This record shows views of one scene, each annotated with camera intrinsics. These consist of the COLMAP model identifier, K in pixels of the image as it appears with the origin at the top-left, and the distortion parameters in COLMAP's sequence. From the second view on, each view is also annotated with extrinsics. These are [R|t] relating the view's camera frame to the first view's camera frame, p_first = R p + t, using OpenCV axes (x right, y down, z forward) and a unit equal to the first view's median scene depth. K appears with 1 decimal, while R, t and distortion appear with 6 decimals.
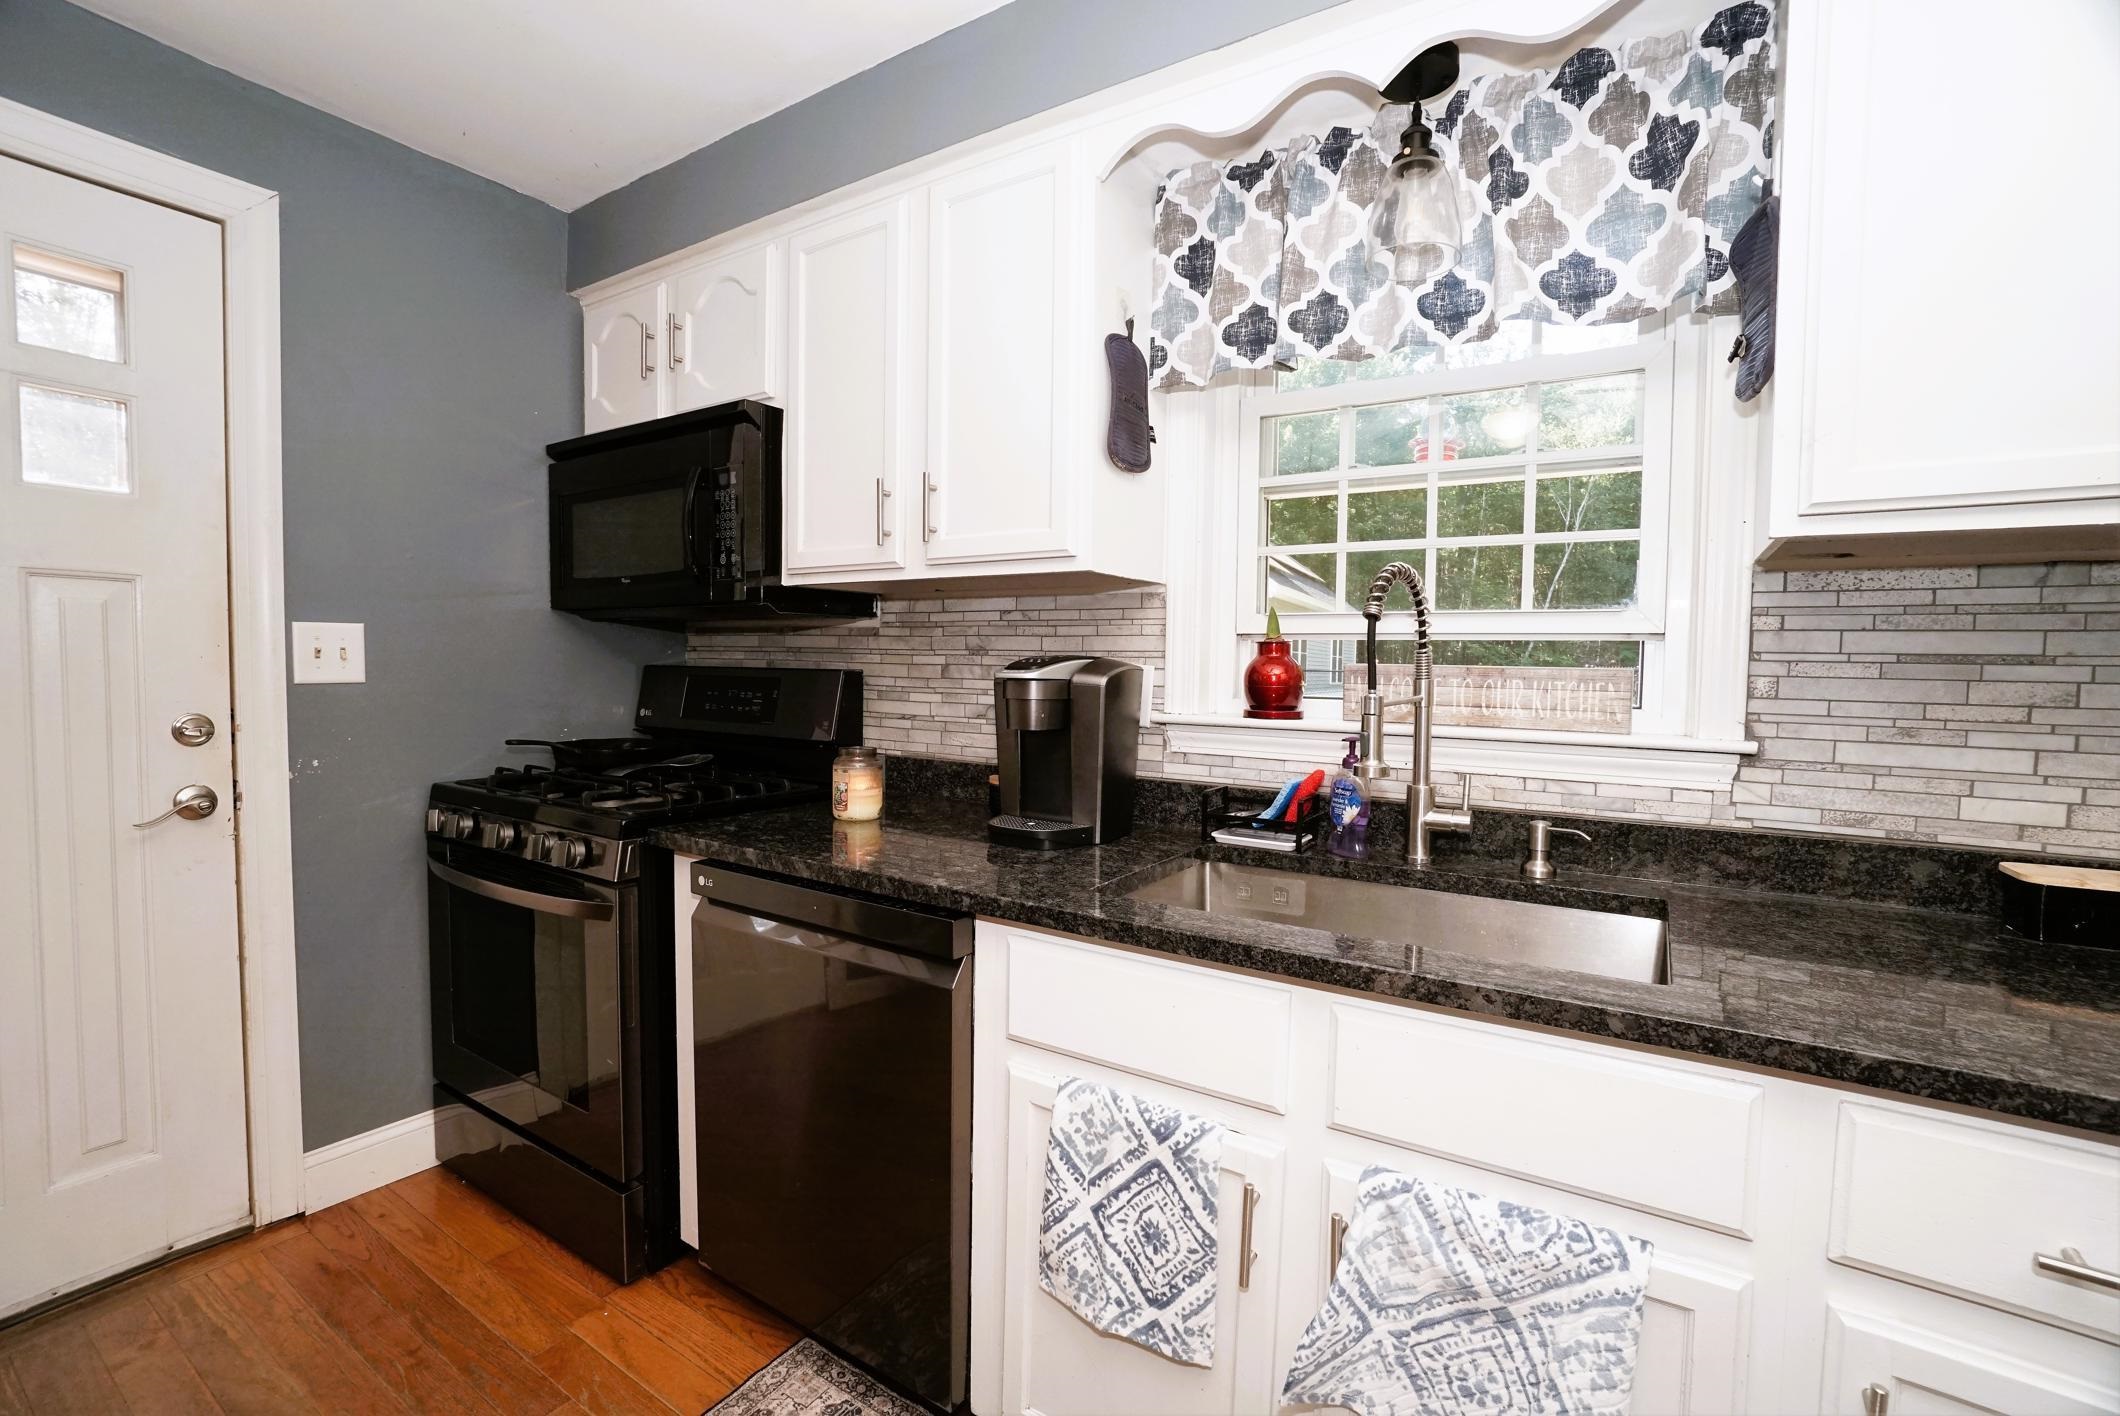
lens RADIAL K [[943.7, 0, 1048.4], [0, 943.7, 710.9], [0, 0, 1]] dist [-0.060437, 0.019229]
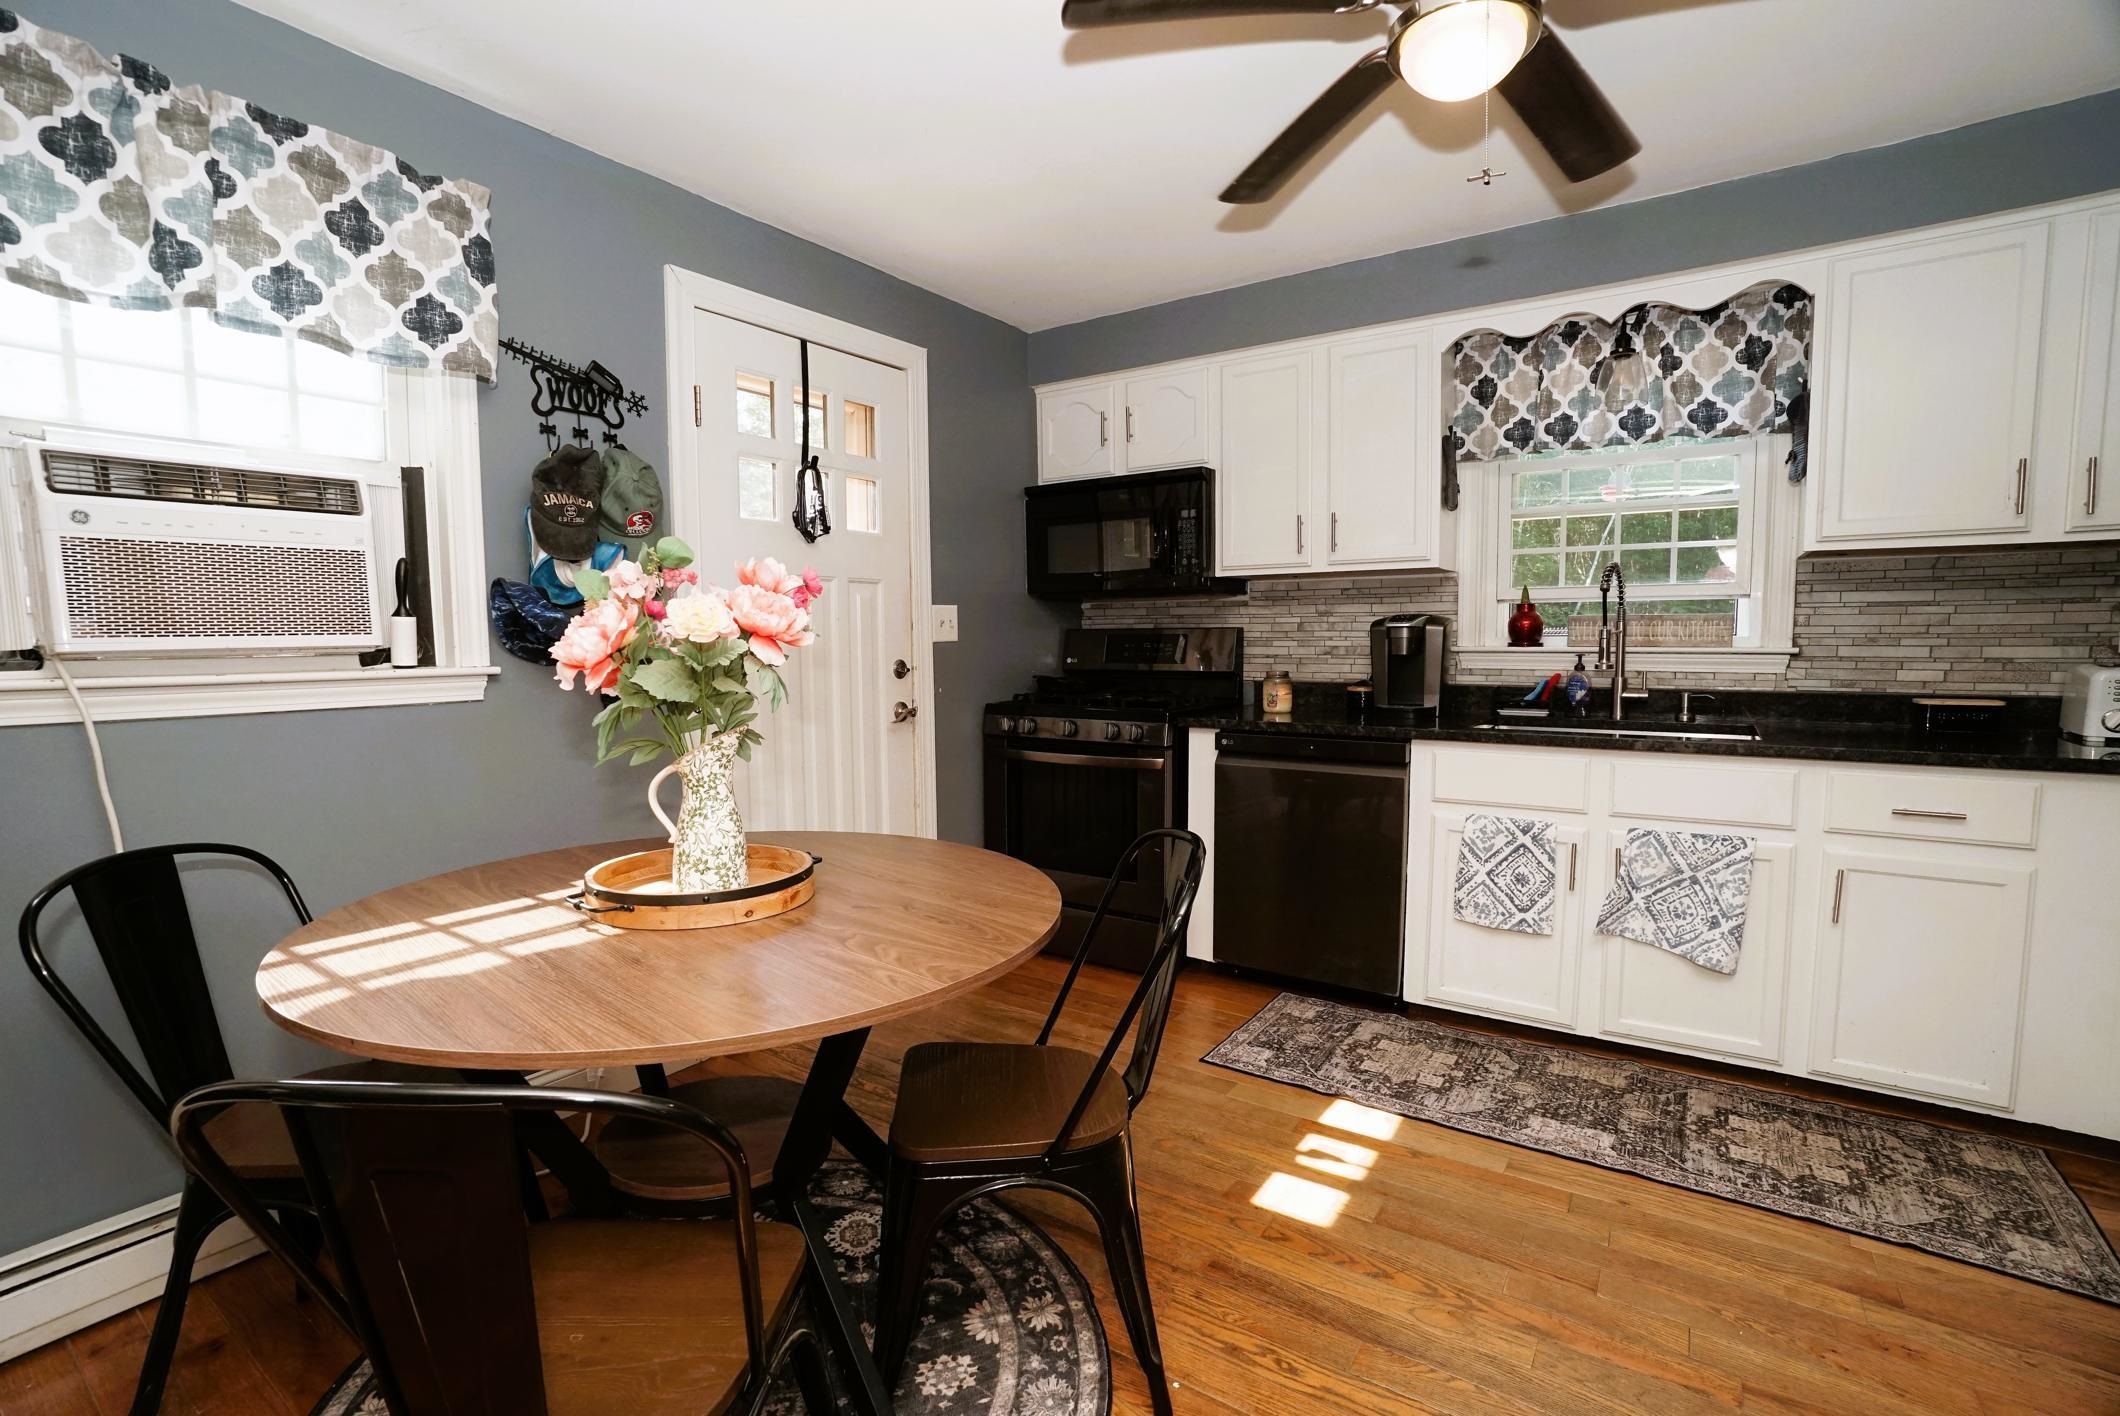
lens RADIAL K [[943.7, 0, 1070.1], [0, 943.7, 725.9], [0, 0, 1]] dist [-0.060437, 0.019229]
pose [[0.999638, -0.024026, -0.012095, -0.700029], [0.024528, 0.998763, 0.043262, 0.069369], [0.011041, -0.043543, 0.998991, -0.900579]]
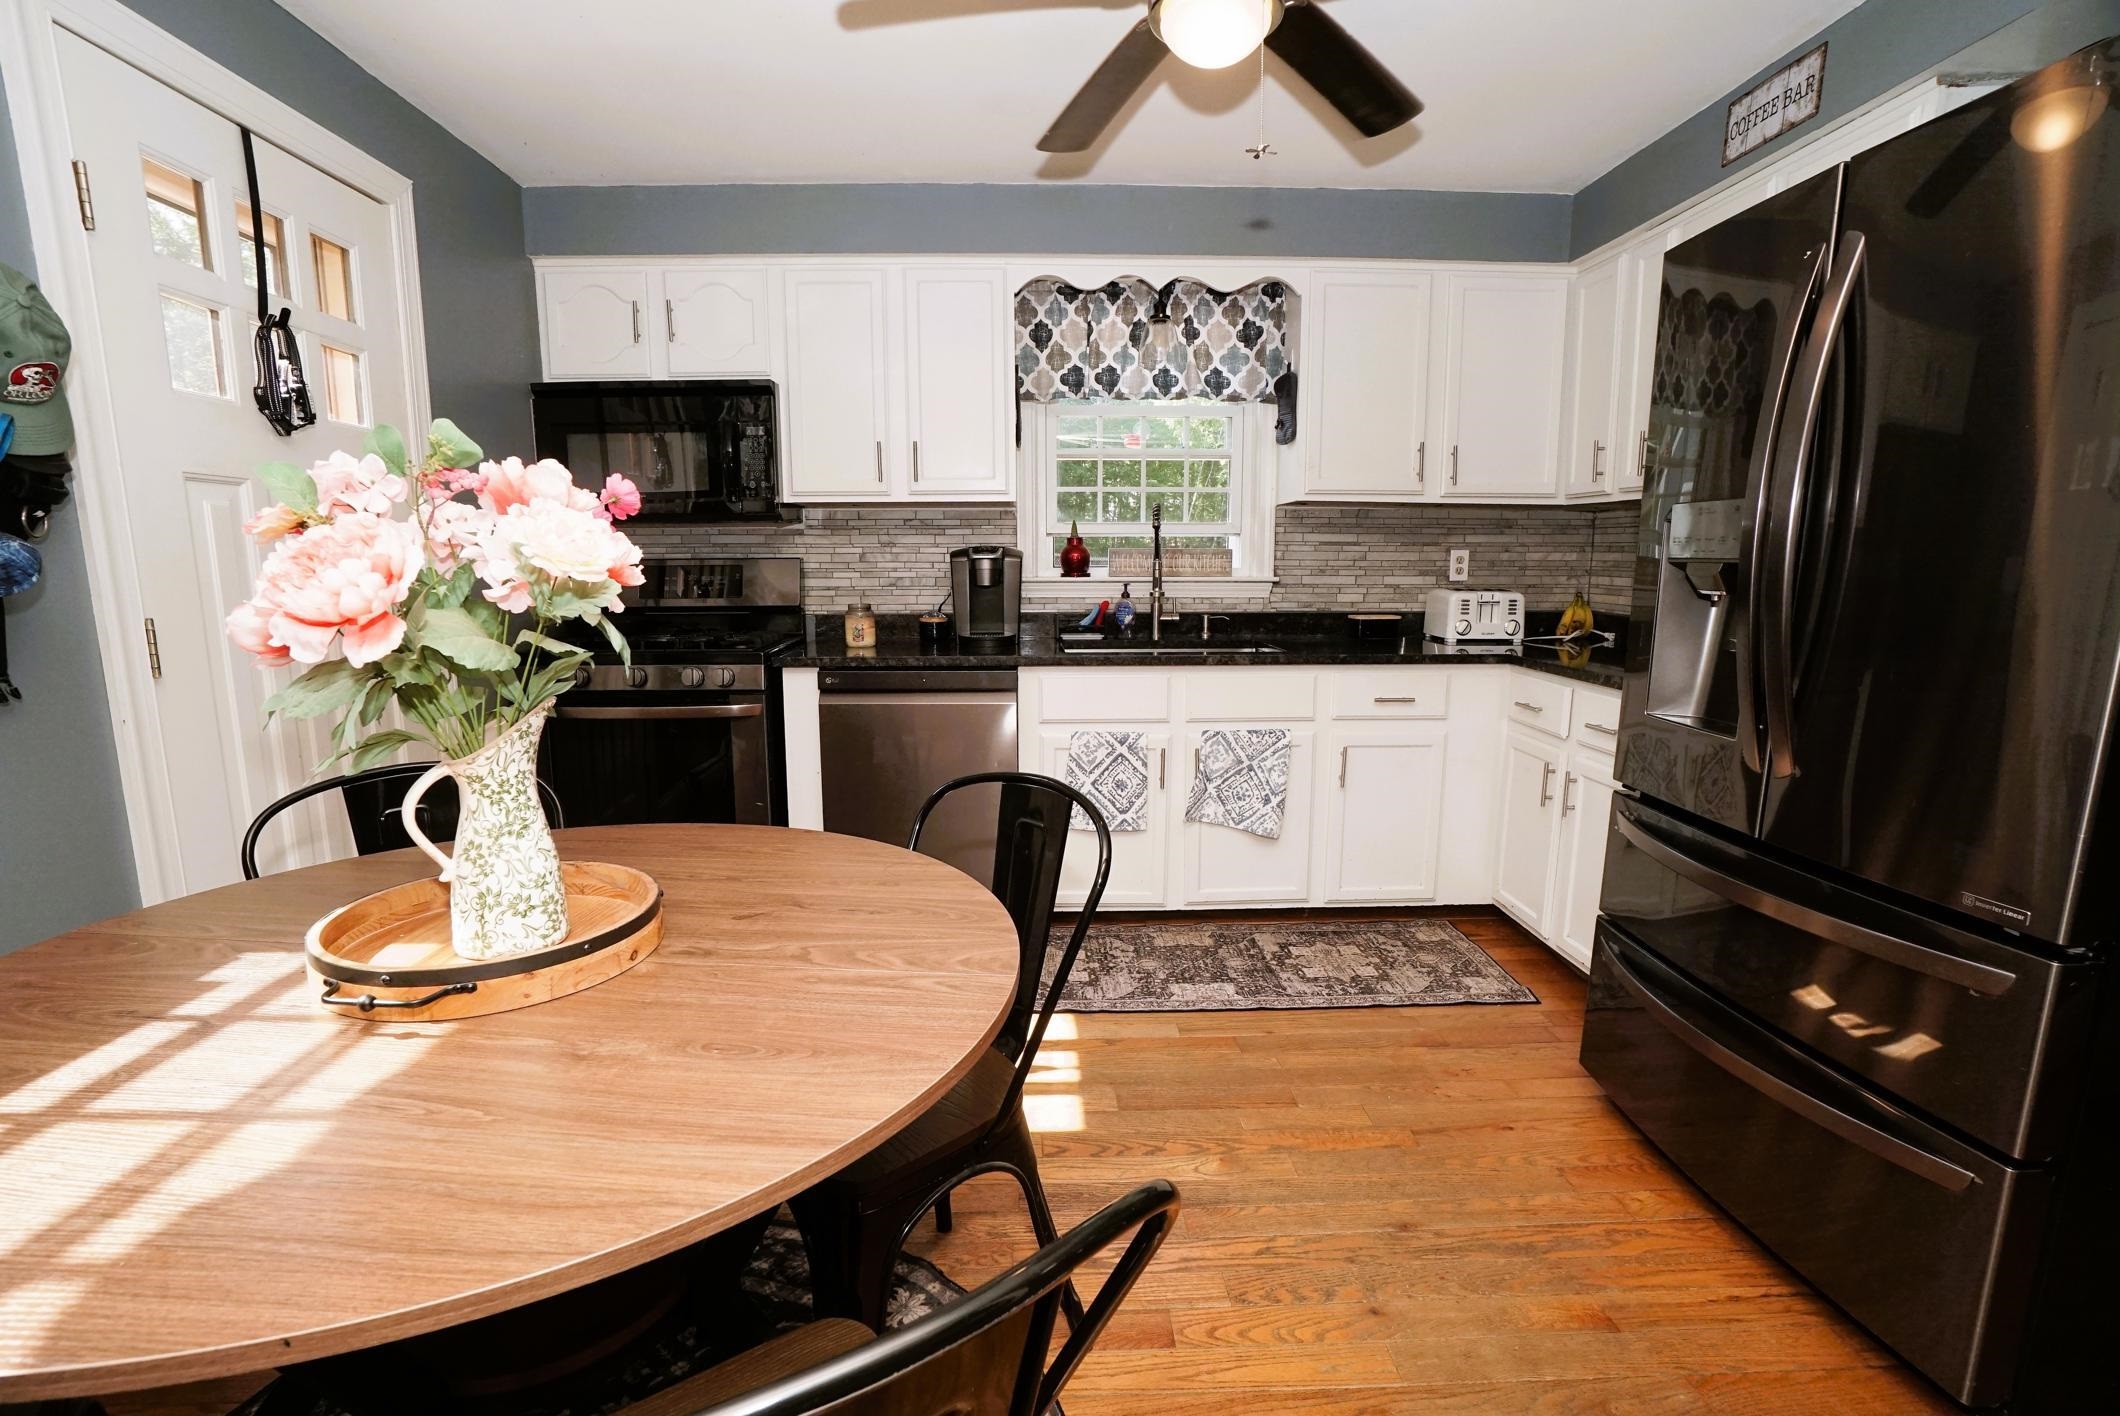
lens RADIAL K [[943.7, 0, 1046.0], [0, 943.7, 727.1], [0, 0, 1]] dist [-0.060437, 0.019229]
pose [[0.821295, -0.115079, 0.558777, -1.100014], [0.044541, 0.989389, 0.138295, 0.049497], [-0.568762, -0.088693, 0.817706, -0.703785]]
